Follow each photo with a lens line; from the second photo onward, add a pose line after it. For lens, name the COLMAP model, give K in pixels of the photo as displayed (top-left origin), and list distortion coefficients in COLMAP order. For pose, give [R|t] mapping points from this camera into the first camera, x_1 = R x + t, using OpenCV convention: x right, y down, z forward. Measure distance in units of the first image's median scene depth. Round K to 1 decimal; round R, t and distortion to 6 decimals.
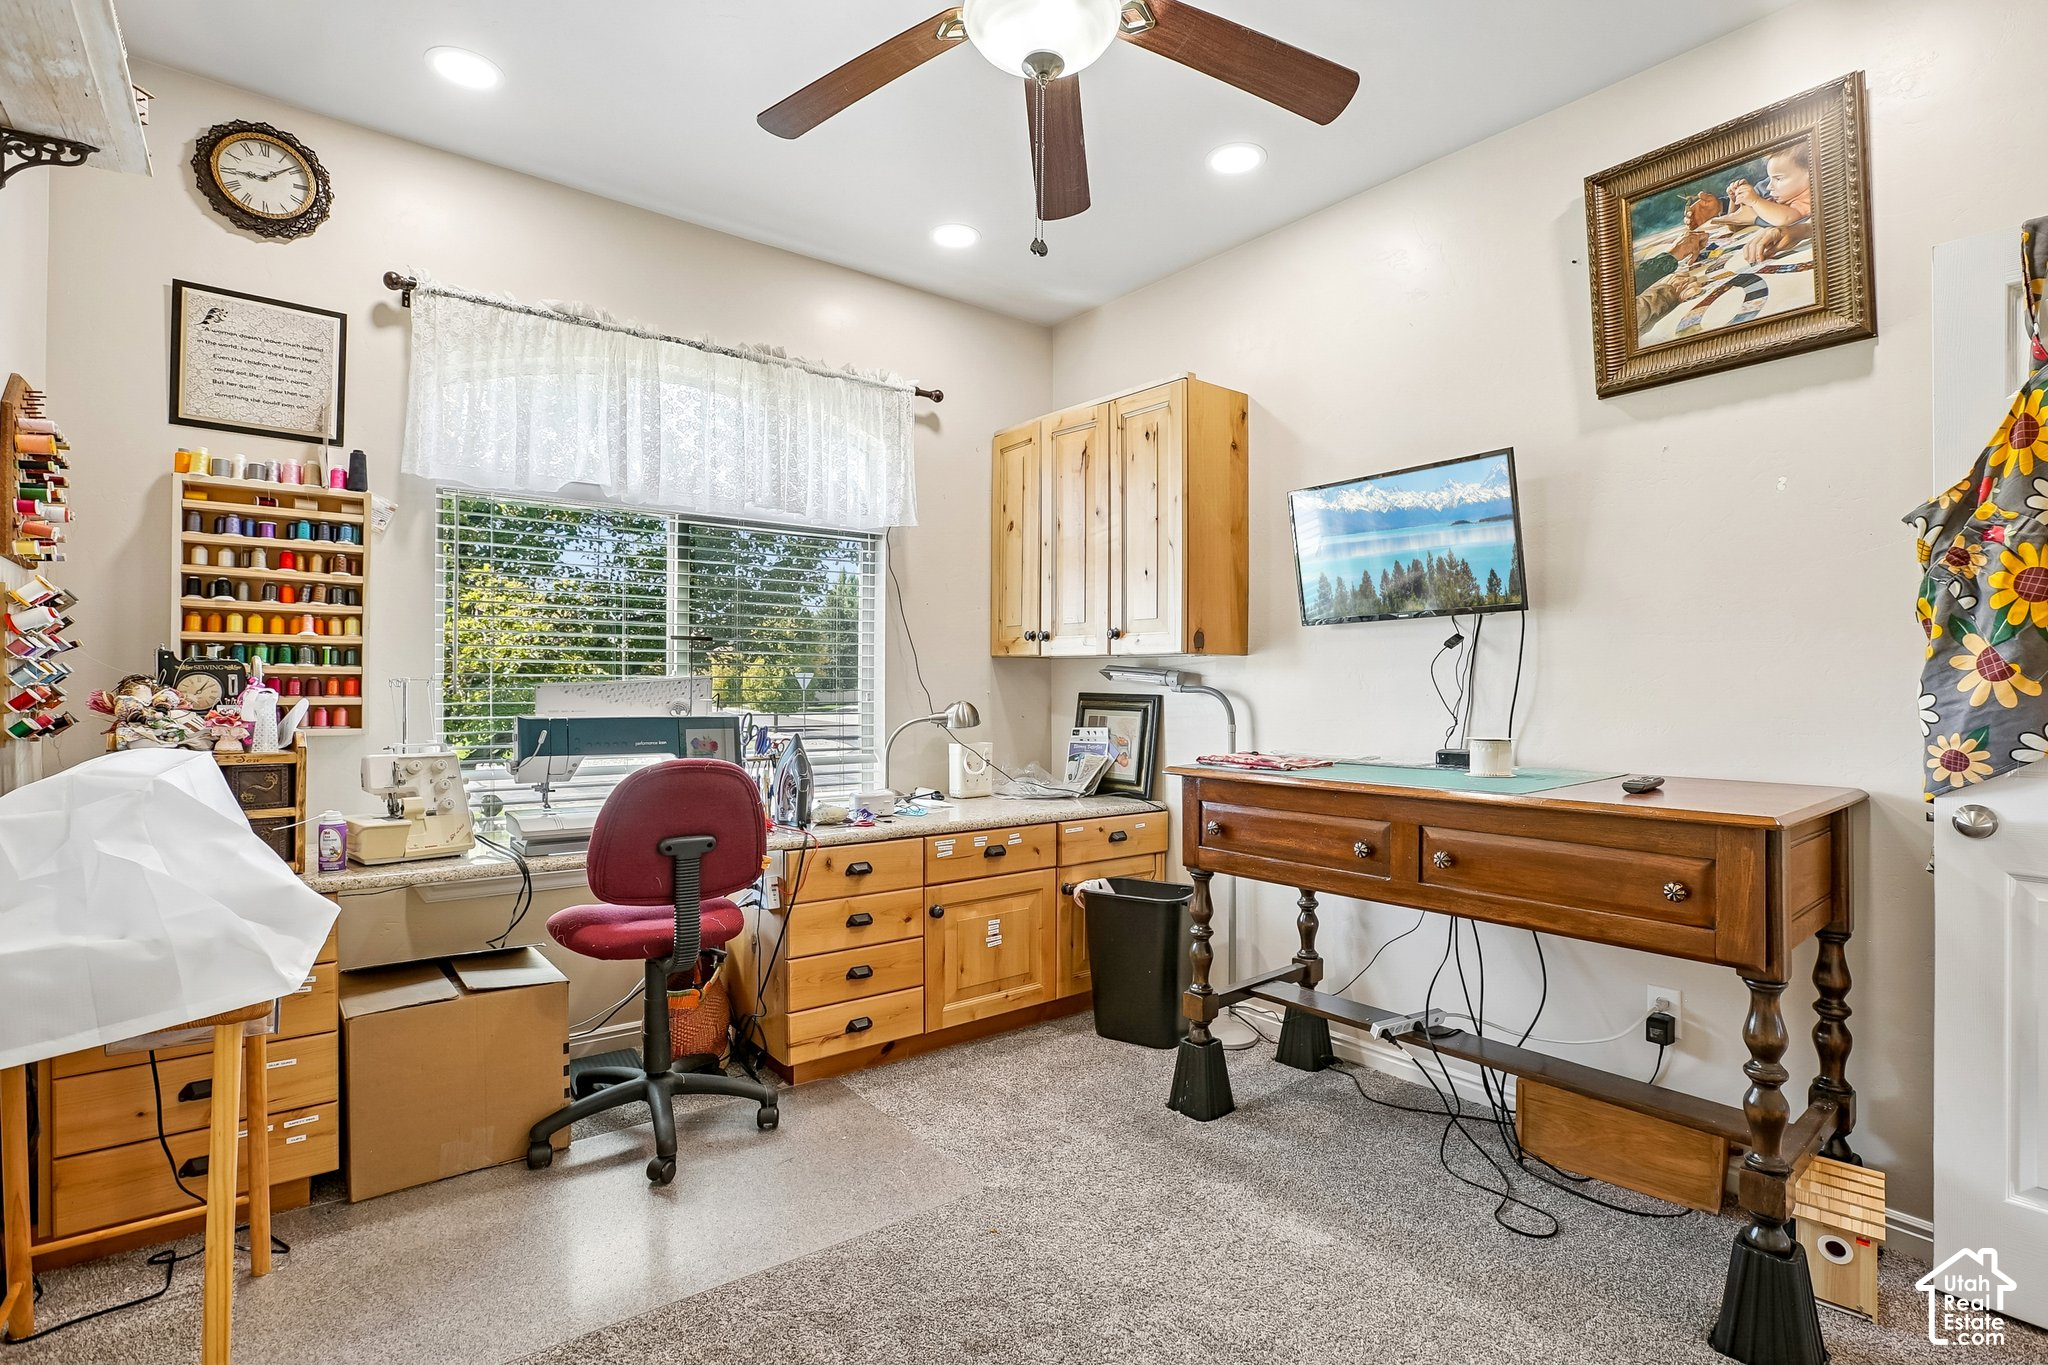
lens RADIAL K [[992.4, 0, 1039.6], [0, 992.4, 689.8], [0, 0, 1]] dist [-0.030028, 0.010490]
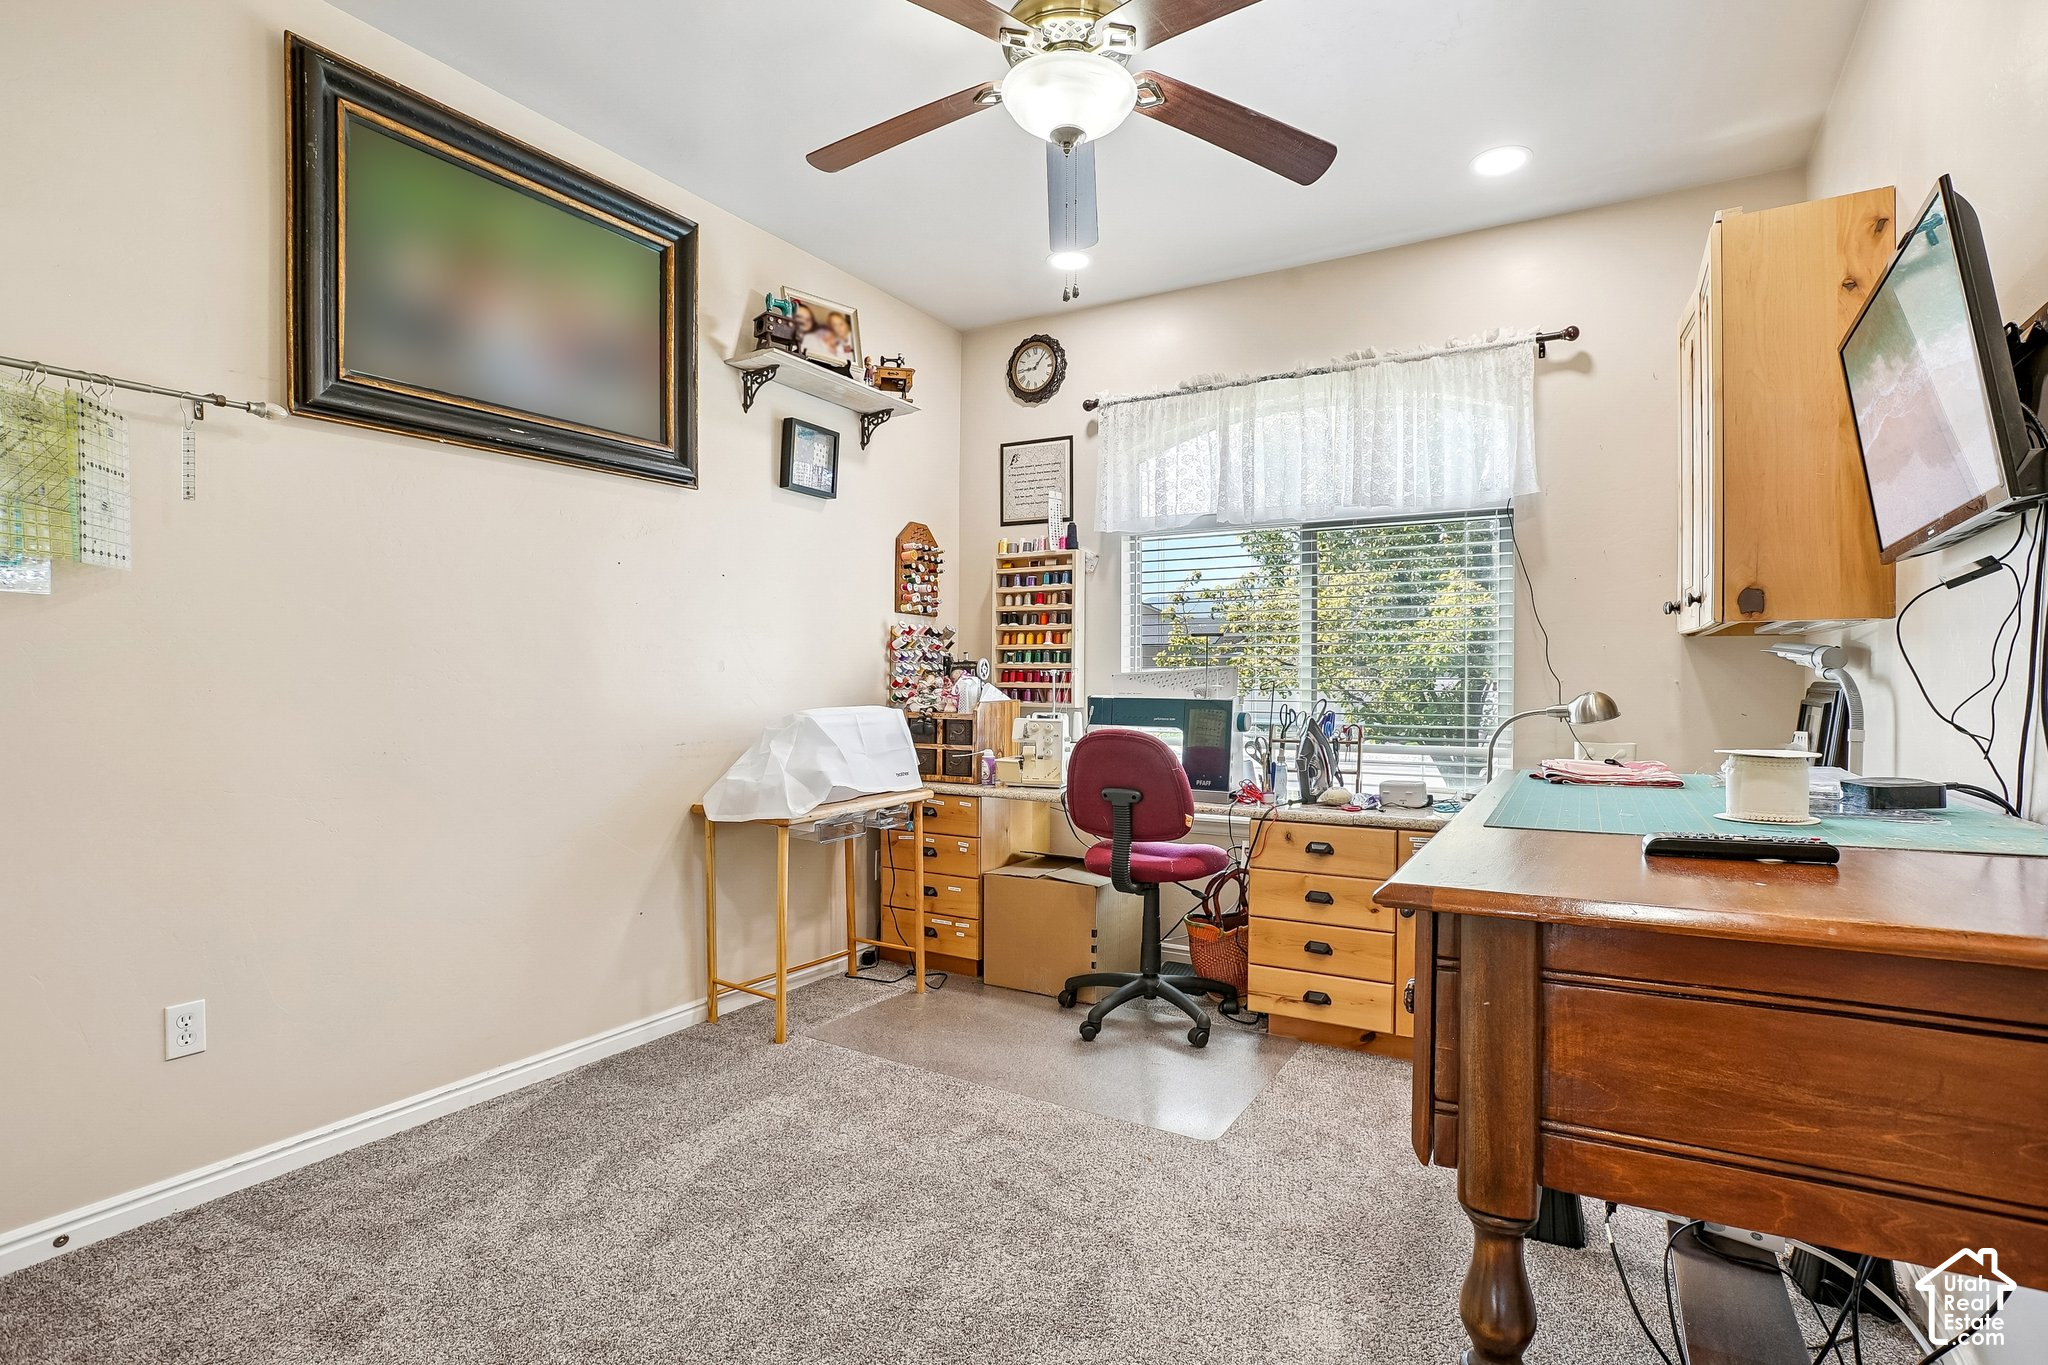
lens RADIAL K [[1031.5, 0, 1035.8], [0, 1031.5, 678.7], [0, 0, 1]] dist [-0.030379, 0.012002]
pose [[0.355349, -0.003644, -0.934727, 0.811911], [-0.001727, 0.999988, -0.004555, 0.008689], [0.934732, 0.003233, 0.355339, 0.375939]]
